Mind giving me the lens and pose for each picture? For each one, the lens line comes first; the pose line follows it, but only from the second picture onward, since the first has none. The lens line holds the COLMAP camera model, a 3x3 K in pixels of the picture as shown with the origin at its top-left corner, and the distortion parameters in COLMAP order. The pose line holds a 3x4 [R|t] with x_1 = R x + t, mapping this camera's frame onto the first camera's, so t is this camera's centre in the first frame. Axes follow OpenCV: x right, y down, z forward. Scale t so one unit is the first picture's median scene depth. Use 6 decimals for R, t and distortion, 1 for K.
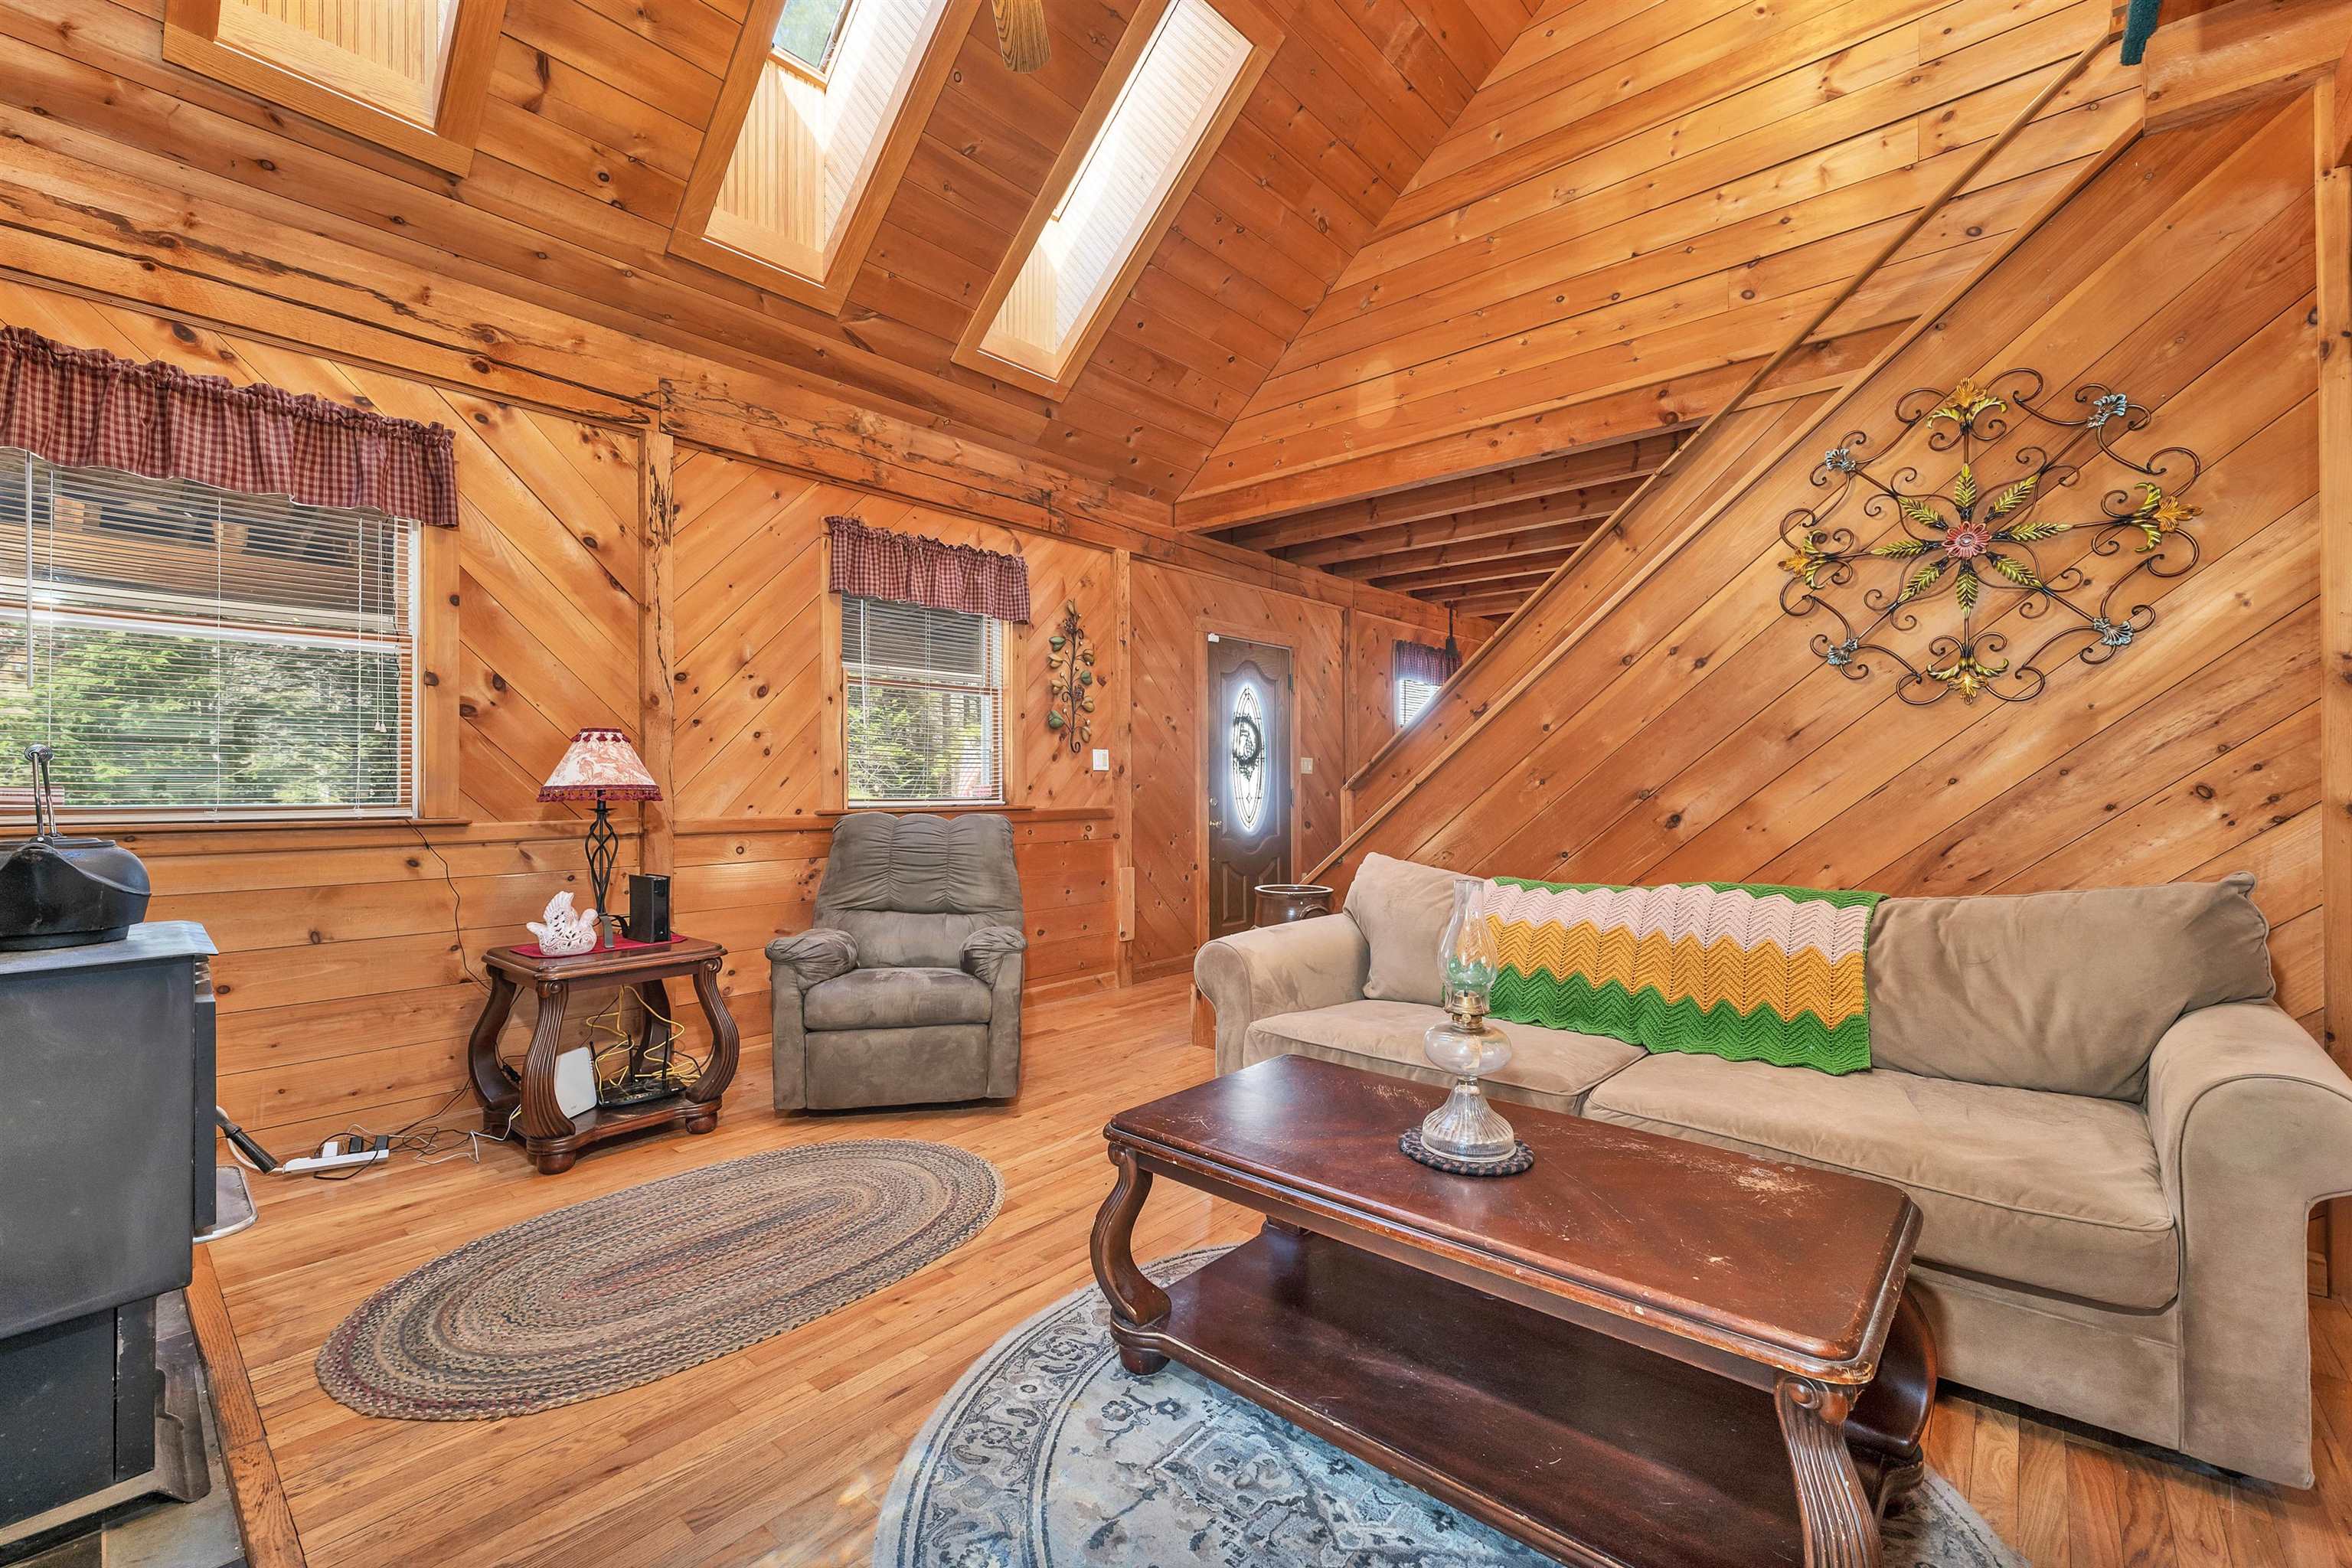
lens RADIAL K [[965.8, 0, 1169.9], [0, 965.8, 783.9], [0, 0, 1]] dist [-0.000407, -0.000328]
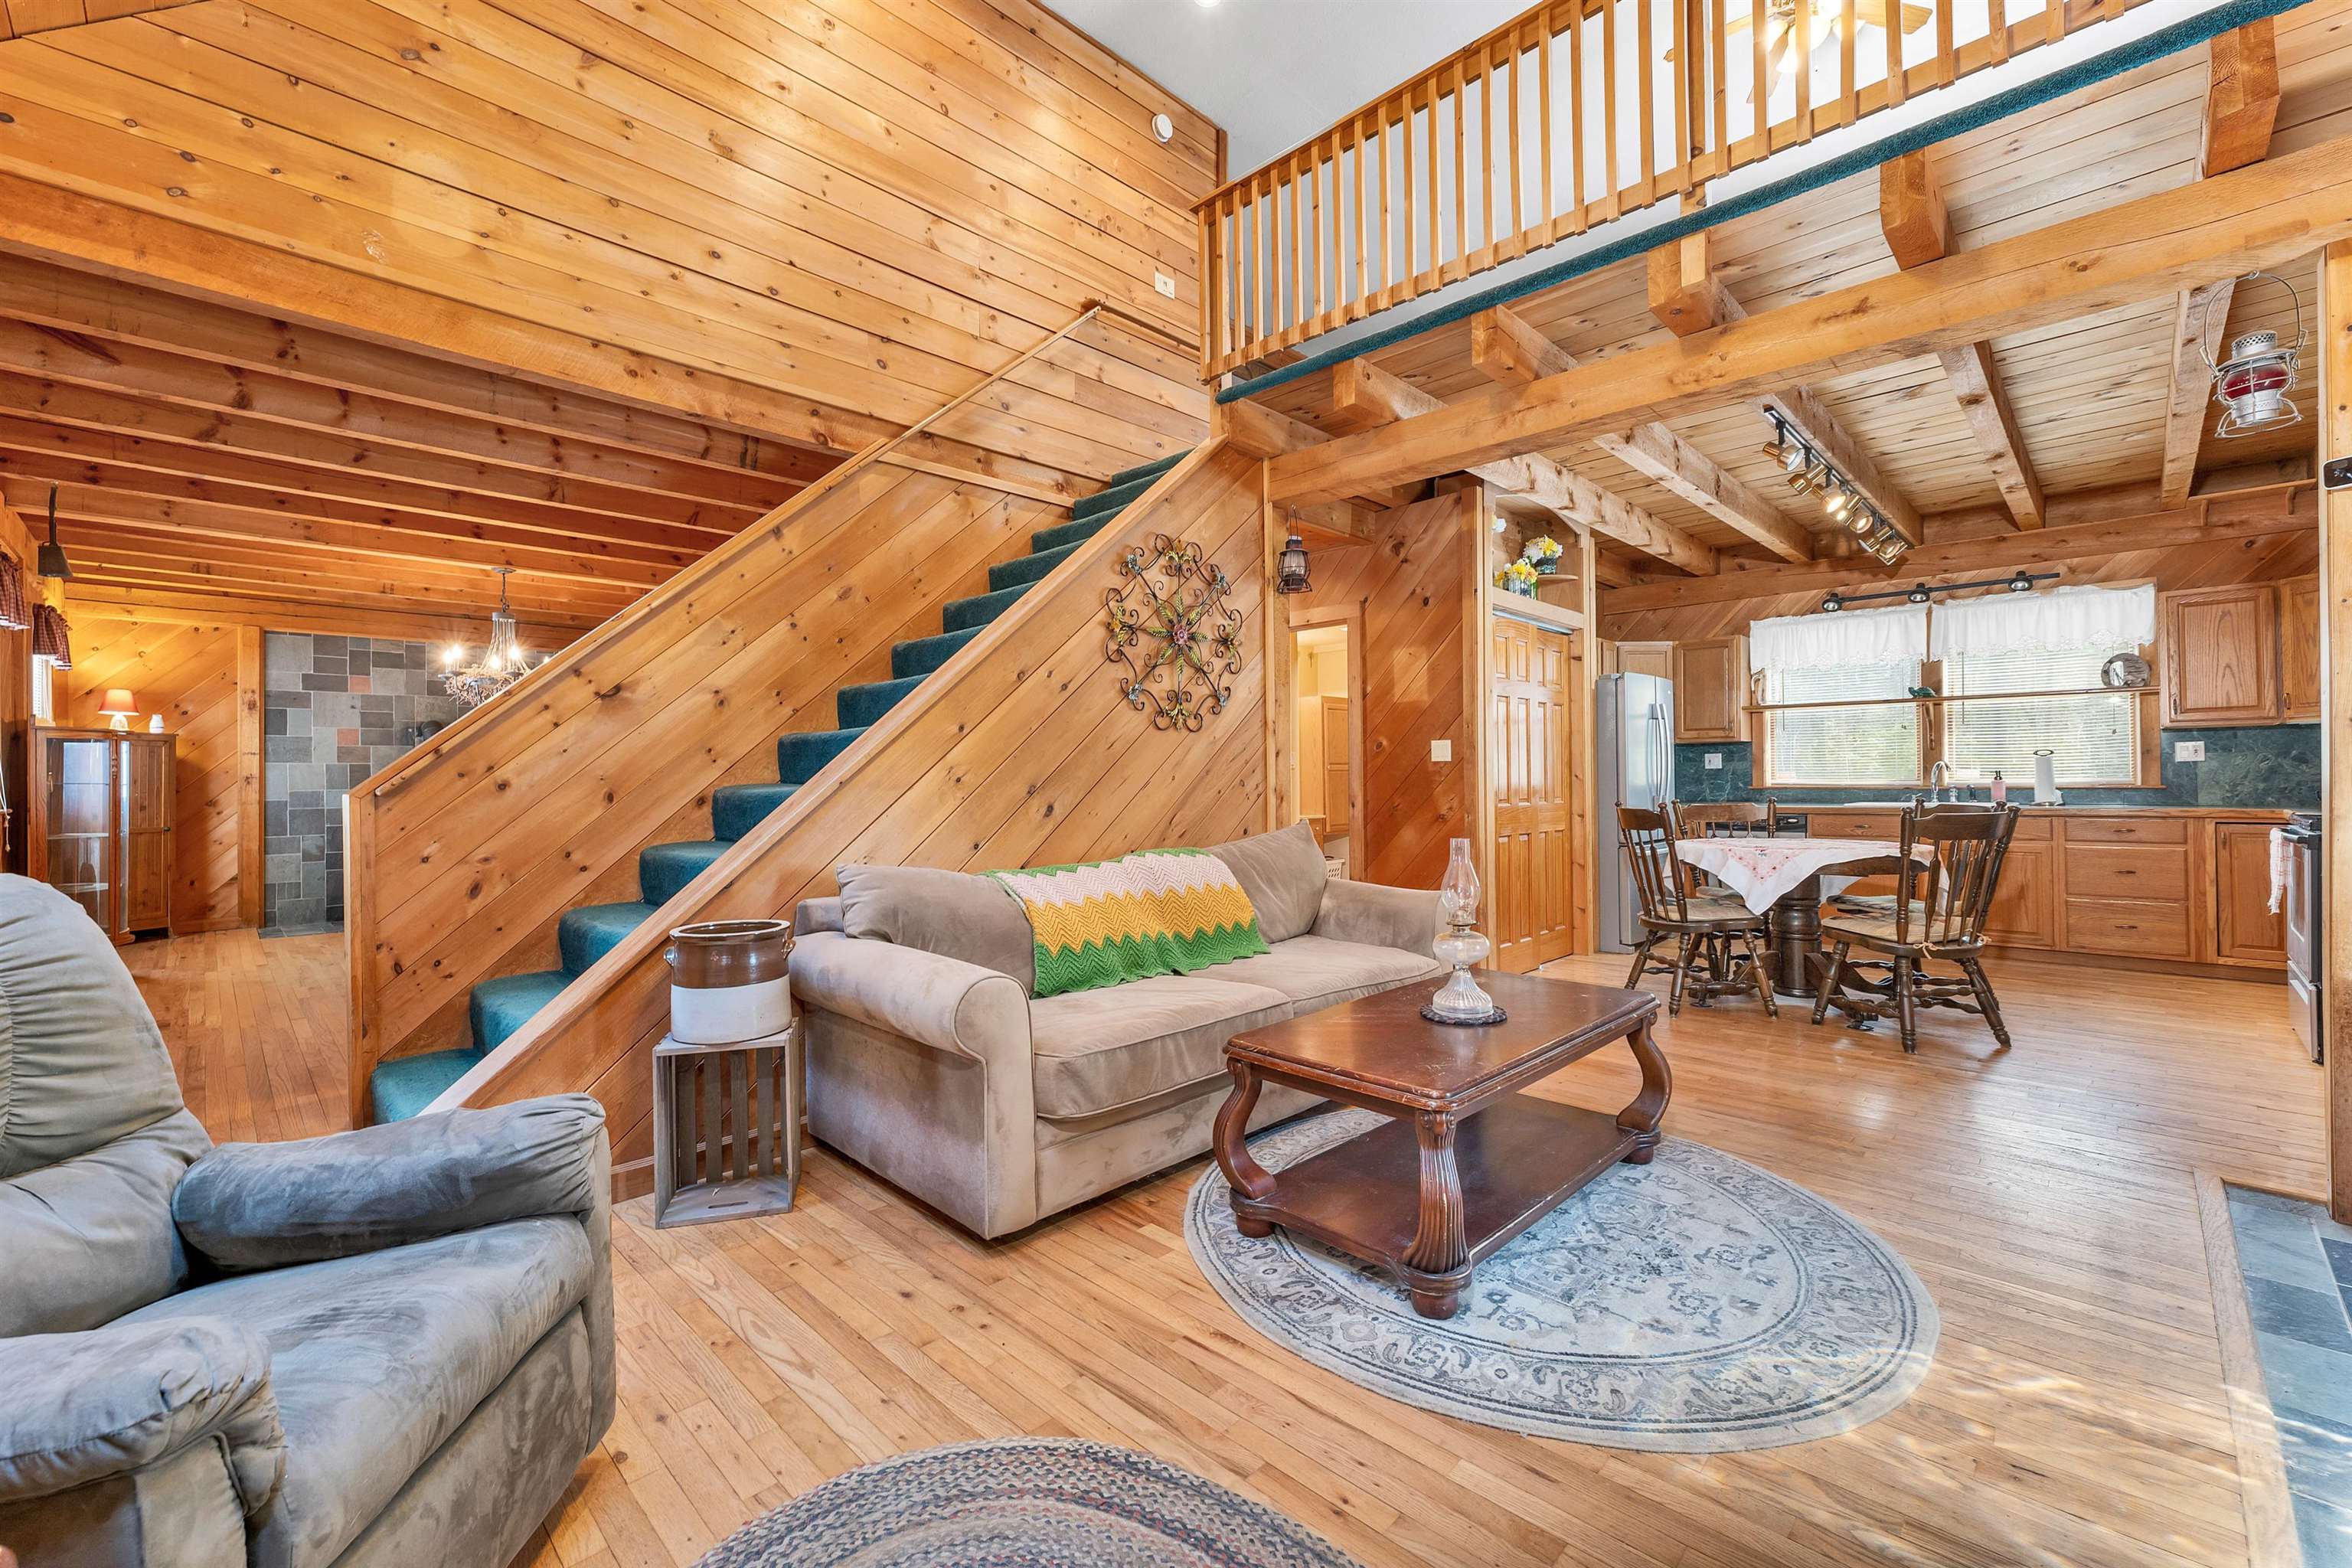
lens RADIAL K [[977.0, 0, 1168.0], [0, 977.0, 764.8], [0, 0, 1]] dist [0.001114, 0.000072]
pose [[0.058932, 0.018541, 0.998090, -0.530924], [0.010100, 0.999765, -0.019168, 0.004258], [-0.998211, 0.011210, 0.058731, 0.569150]]
